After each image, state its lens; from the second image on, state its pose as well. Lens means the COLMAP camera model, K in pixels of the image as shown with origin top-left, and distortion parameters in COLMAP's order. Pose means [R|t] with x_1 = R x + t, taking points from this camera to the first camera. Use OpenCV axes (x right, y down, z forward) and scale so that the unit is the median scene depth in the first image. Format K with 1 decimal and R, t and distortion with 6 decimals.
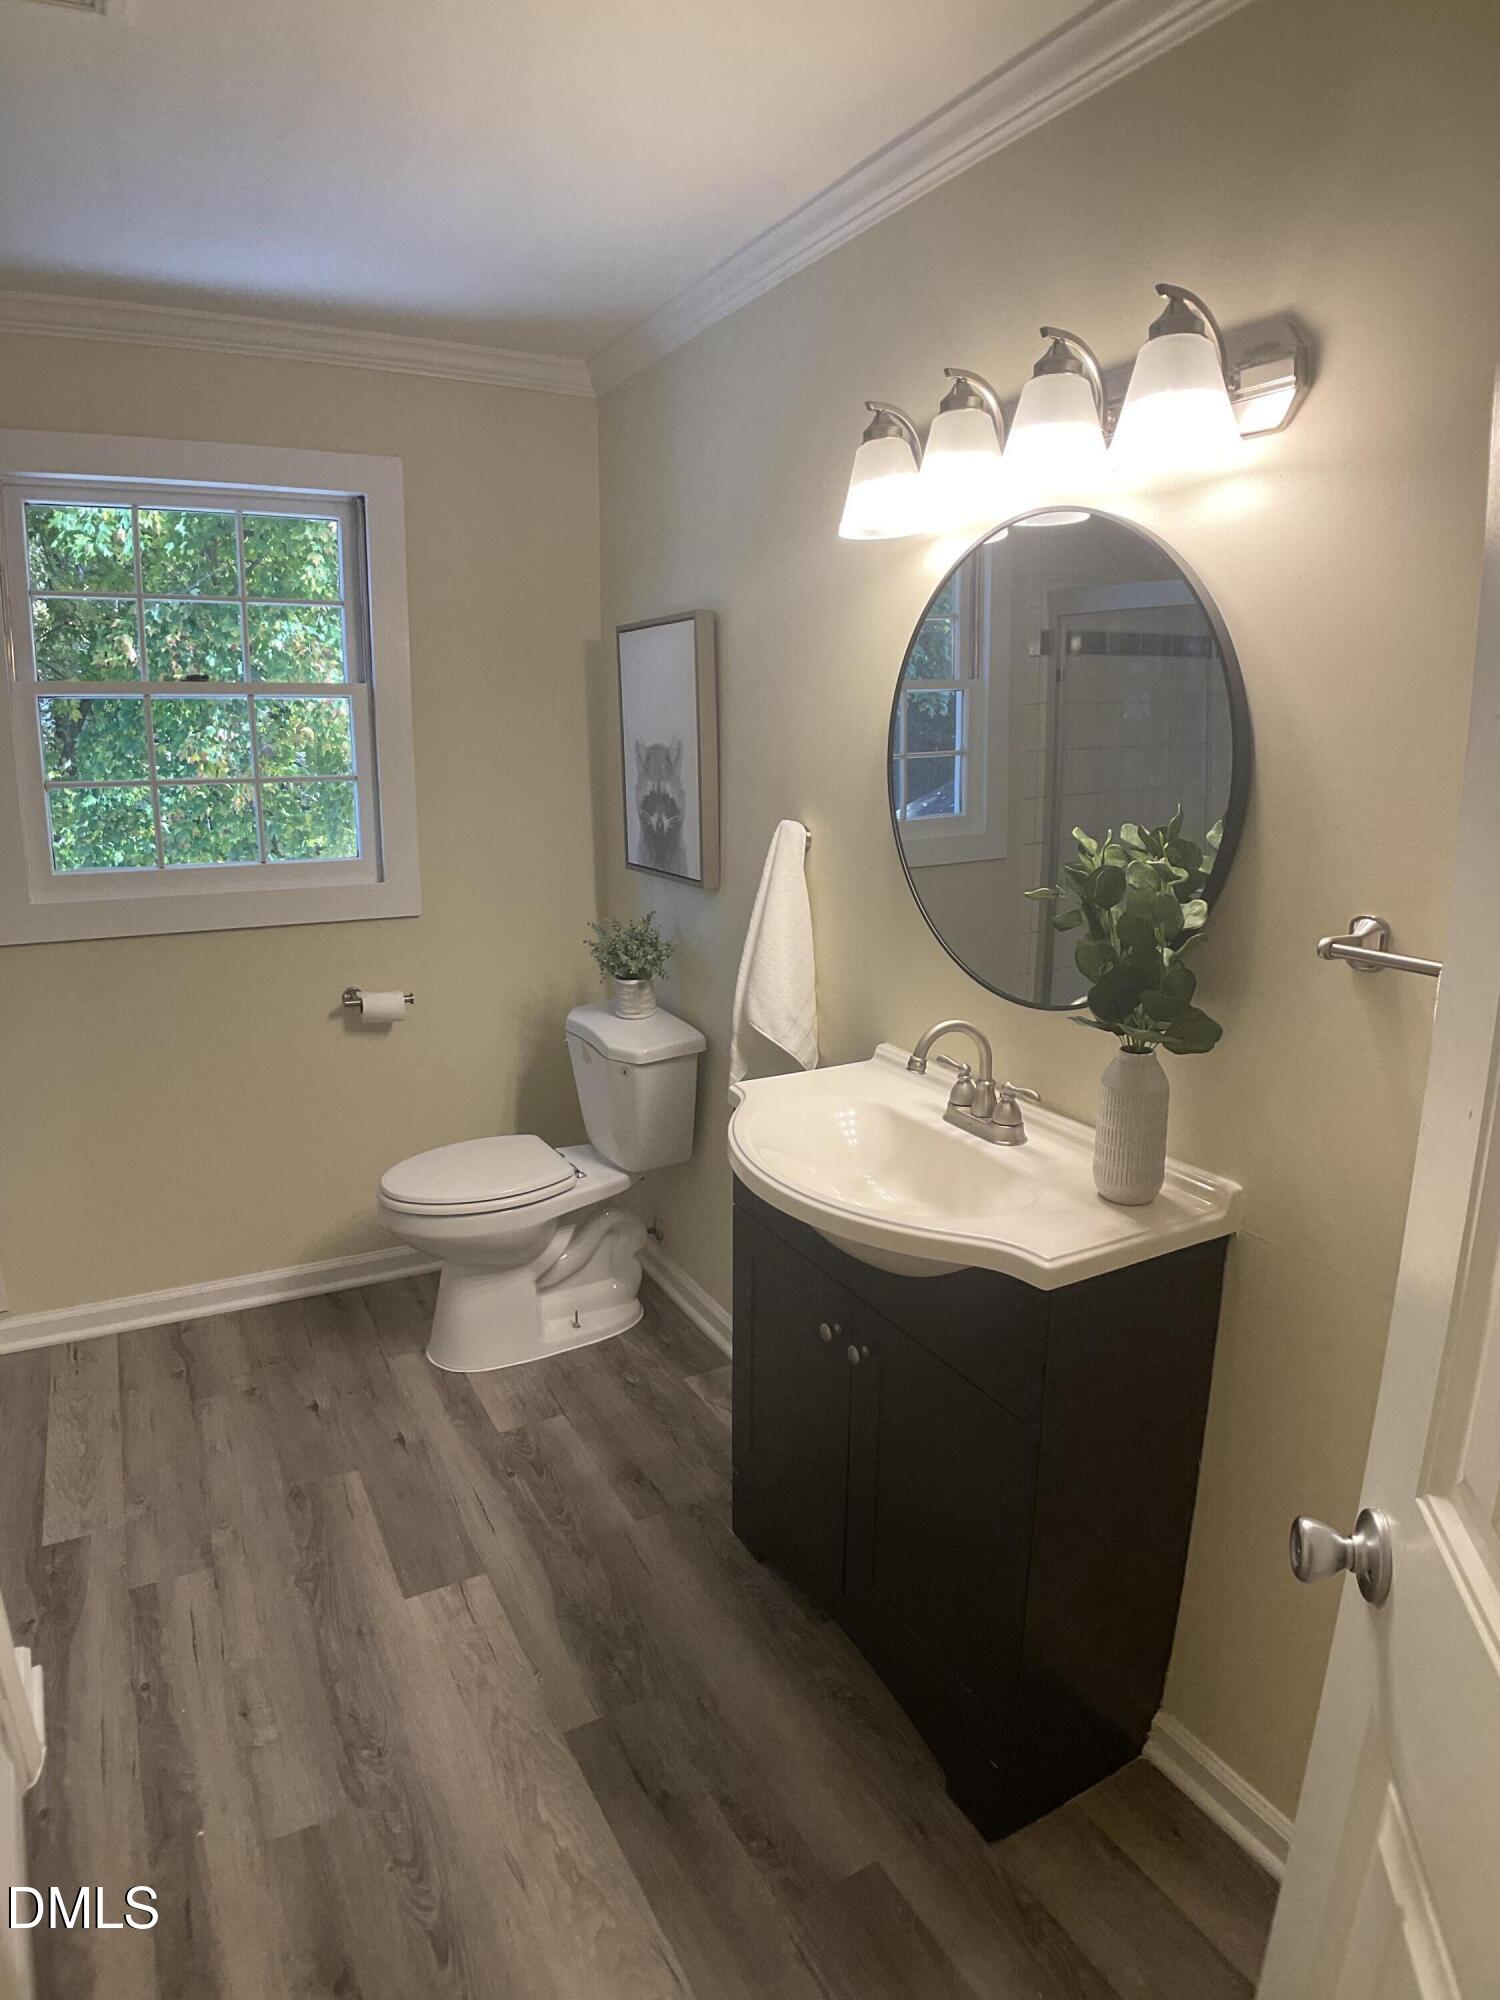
lens RADIAL K [[1141.2, 0, 738.0], [0, 1141.2, 988.1], [0, 0, 1]] dist [-0.074819, -0.008984]
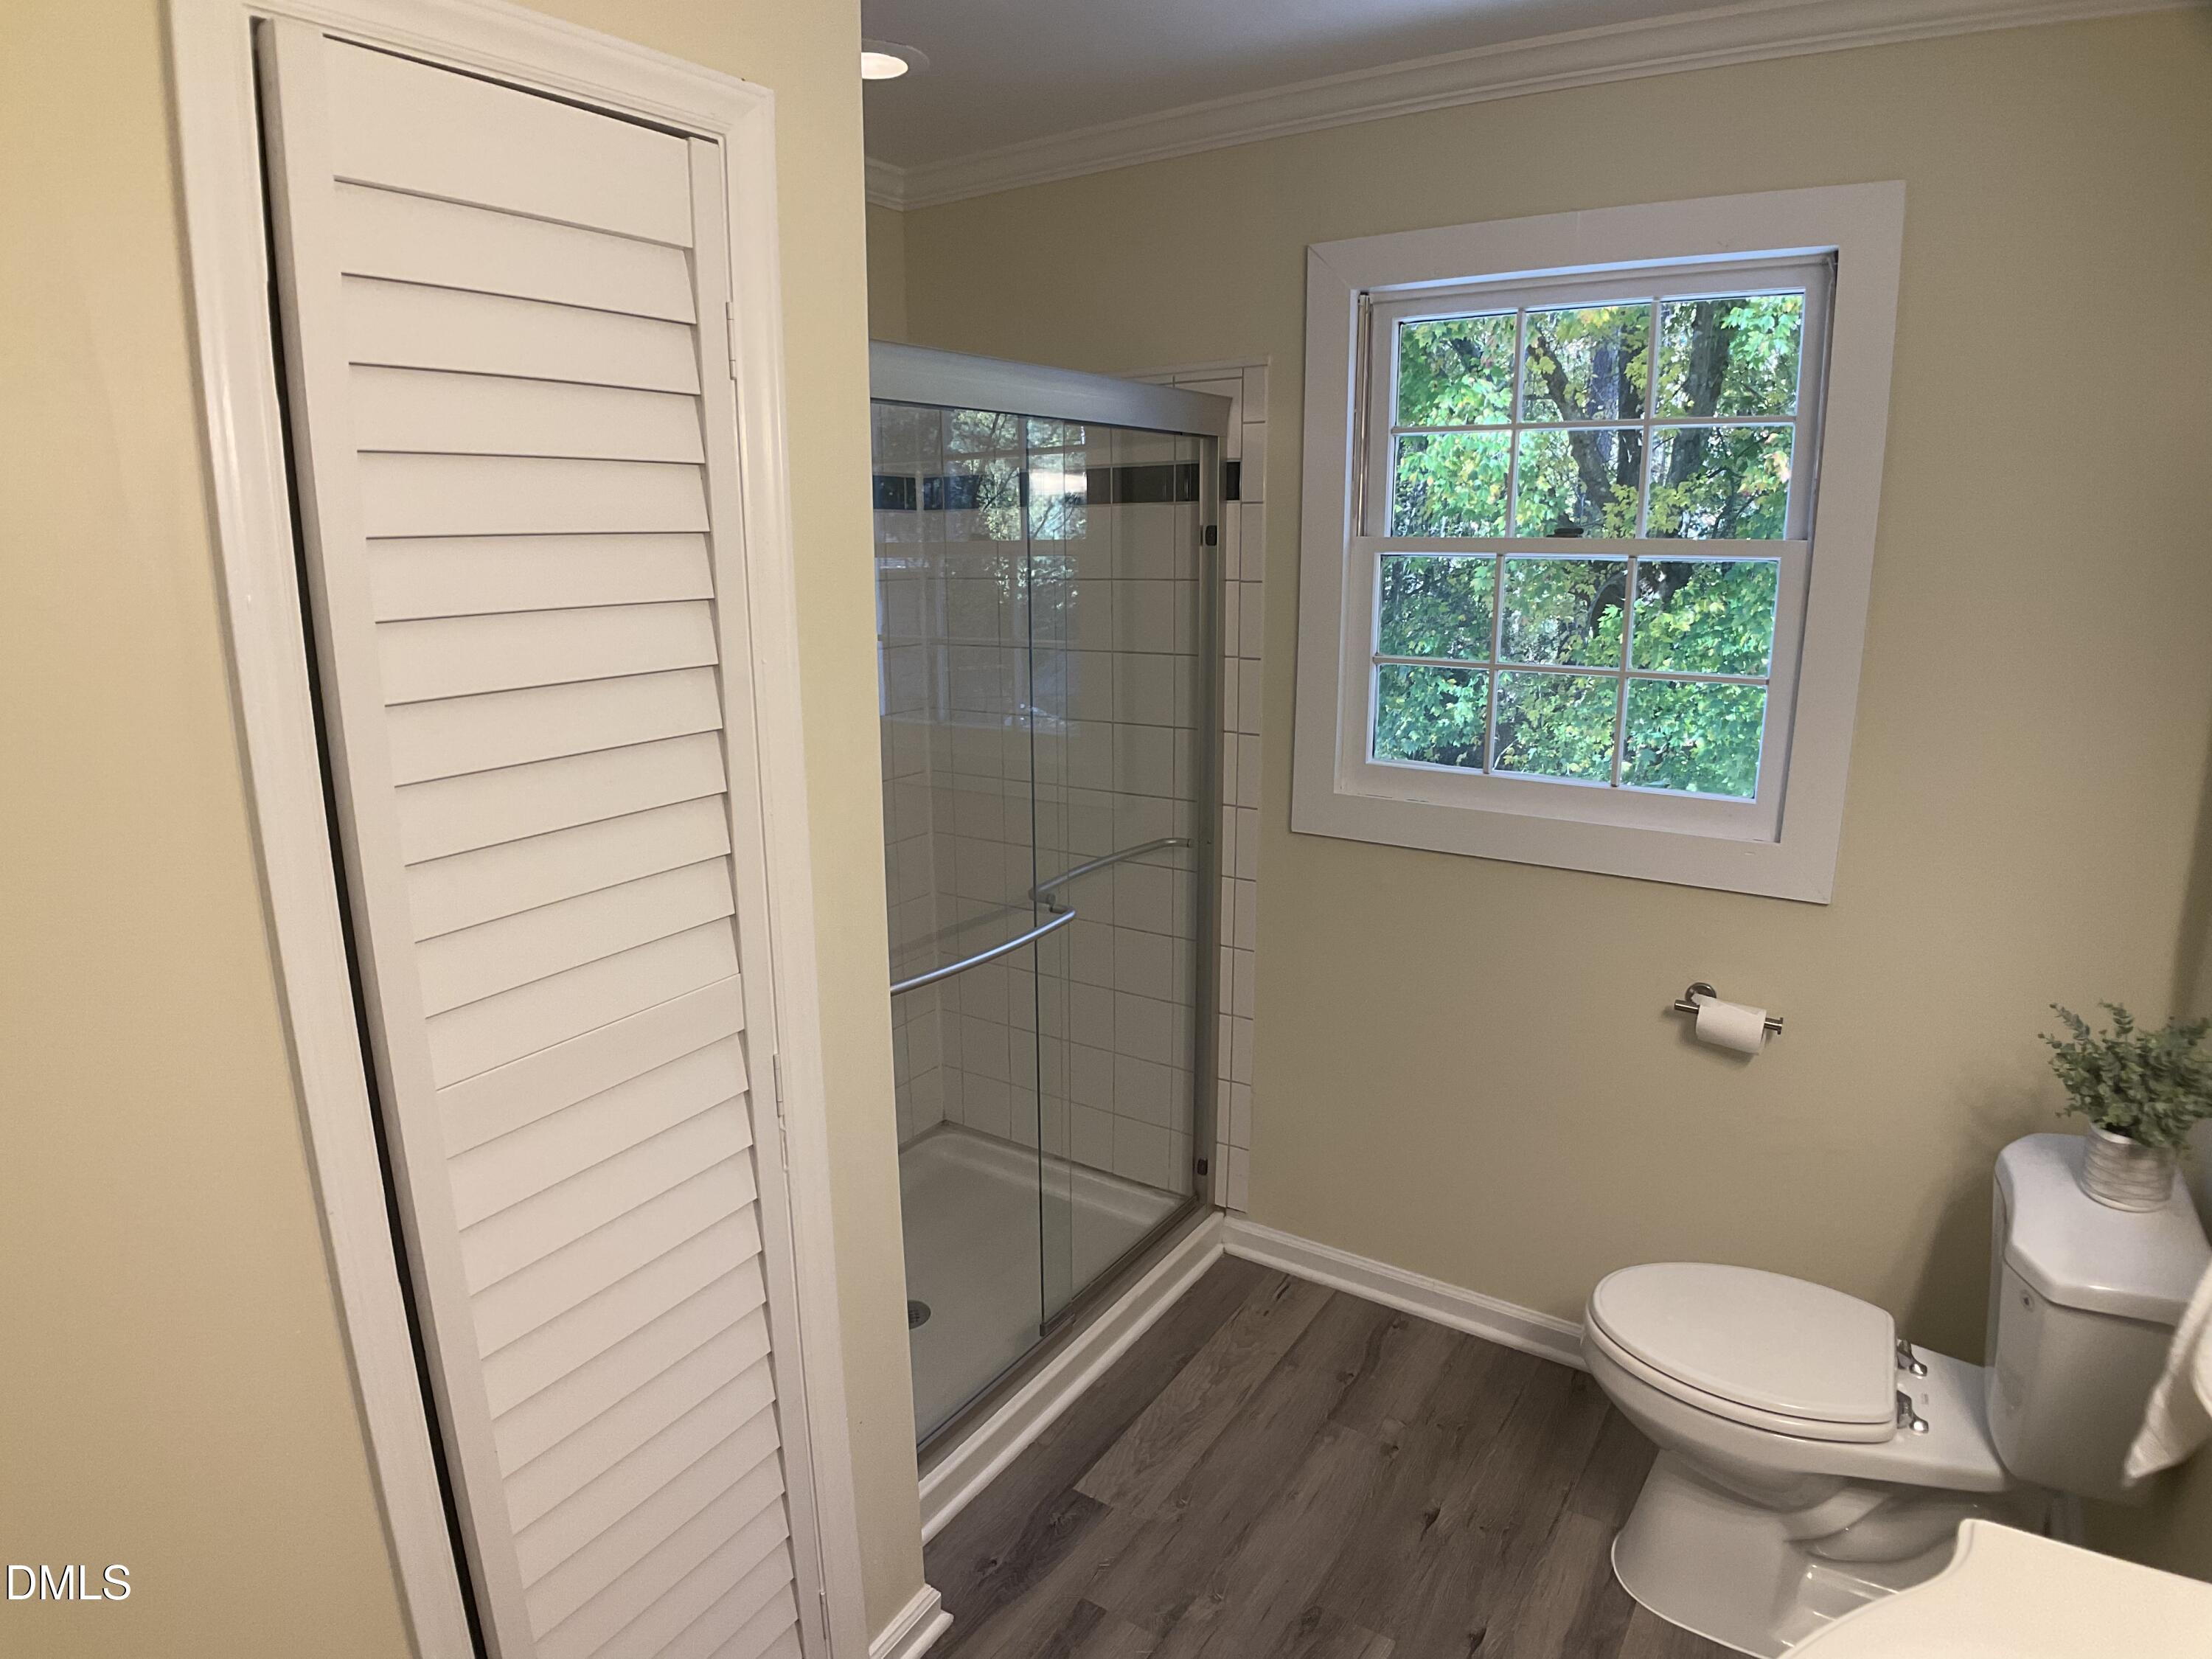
lens RADIAL K [[1262.1, 0, 1089.1], [0, 1262.1, 835.9], [0, 0, 1]] dist [-0.074819, -0.008984]
pose [[0.467632, 0.193539, -0.862475, 0.122607], [-0.187499, 0.975250, 0.117185, -0.114581], [0.863808, 0.106913, 0.492346, 0.327990]]
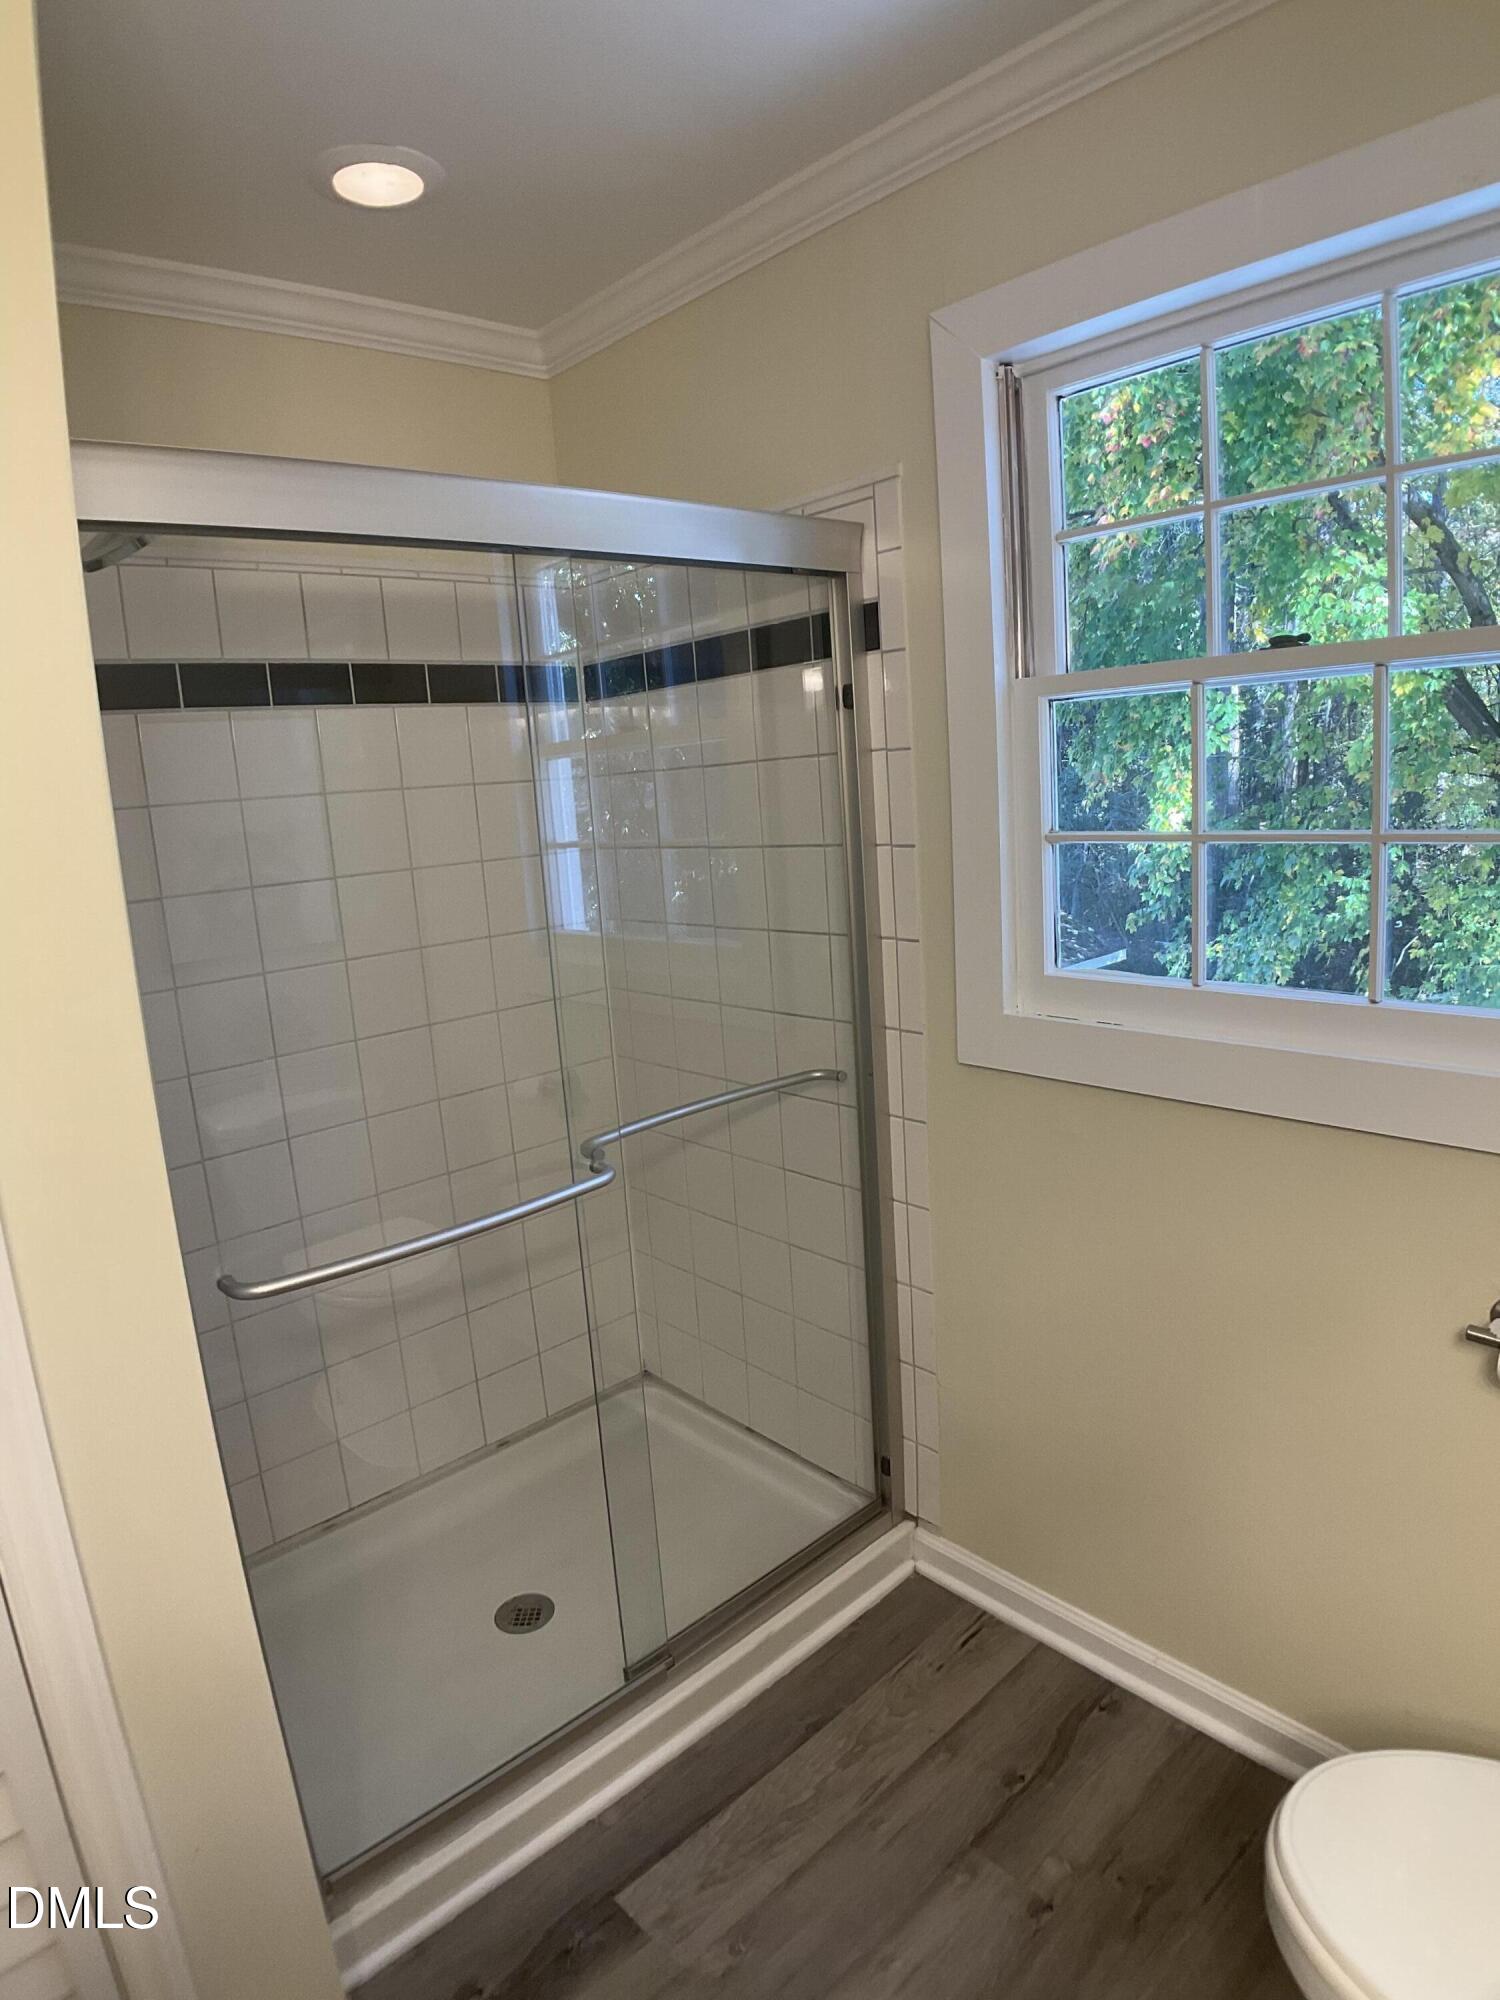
lens RADIAL K [[1141.2, 0, 738.0], [0, 1141.2, 988.1], [0, 0, 1]] dist [-0.074819, -0.008984]
pose [[0.238256, 0.154049, -0.958907, -0.018933], [-0.146244, 0.981773, 0.121386, -0.140995], [0.960129, 0.111314, 0.256442, 0.625258]]
